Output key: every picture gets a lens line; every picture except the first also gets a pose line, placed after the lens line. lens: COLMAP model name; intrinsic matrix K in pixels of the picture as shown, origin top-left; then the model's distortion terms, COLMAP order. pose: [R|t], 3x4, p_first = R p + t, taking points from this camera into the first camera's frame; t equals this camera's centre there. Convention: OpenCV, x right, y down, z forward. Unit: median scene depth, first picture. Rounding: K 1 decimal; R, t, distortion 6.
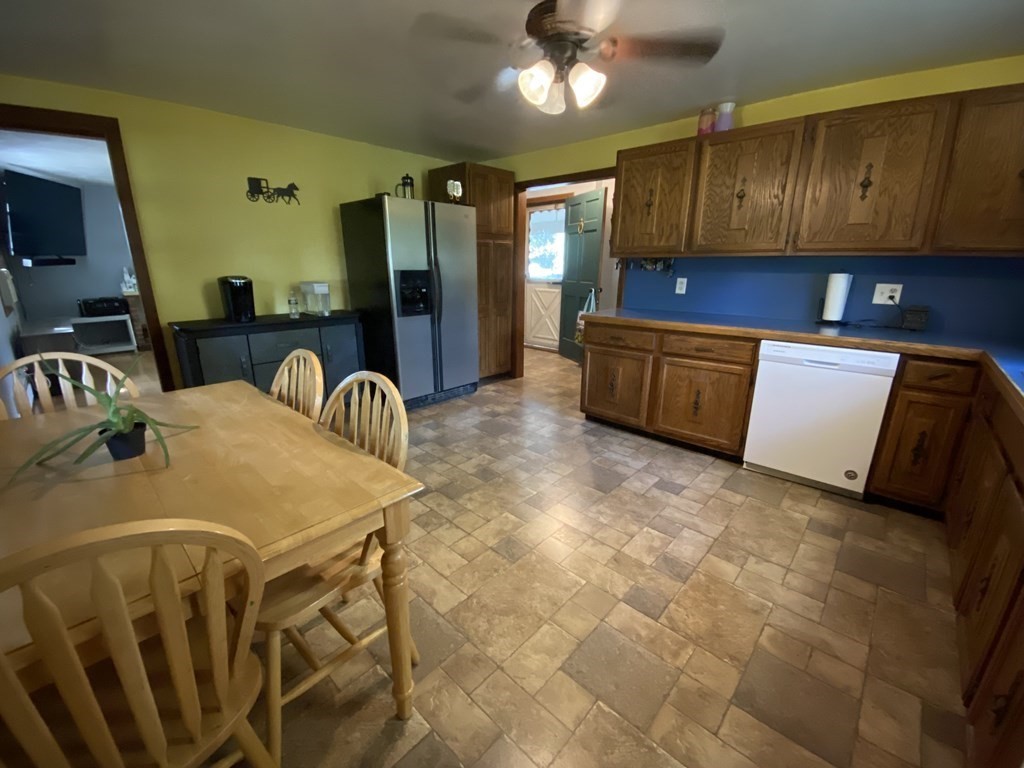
lens RADIAL K [[410.4, 0, 510.9], [0, 410.4, 384.6], [0, 0, 1]] dist [0.022810, -0.023106]
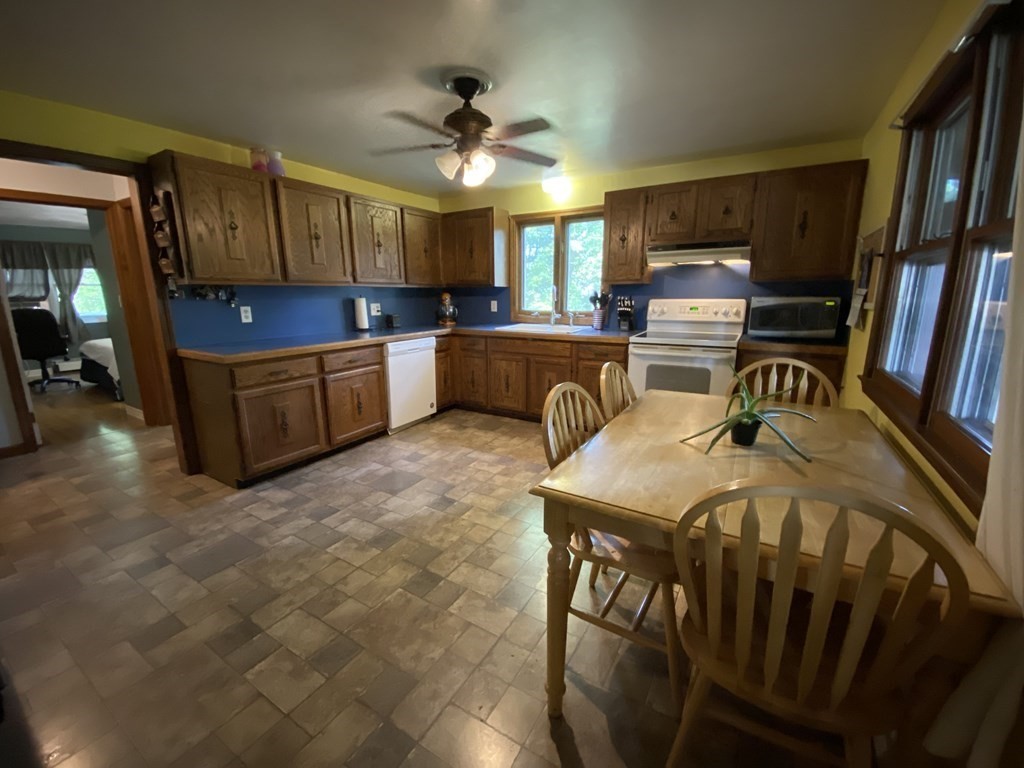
lens RADIAL K [[410.4, 0, 510.9], [0, 410.4, 384.6], [0, 0, 1]] dist [0.022810, -0.023106]
pose [[-0.212361, -0.216548, 0.952895, -0.781428], [0.274970, 0.922494, 0.270919, -0.211656], [-0.937707, 0.319550, -0.136358, 0.713465]]
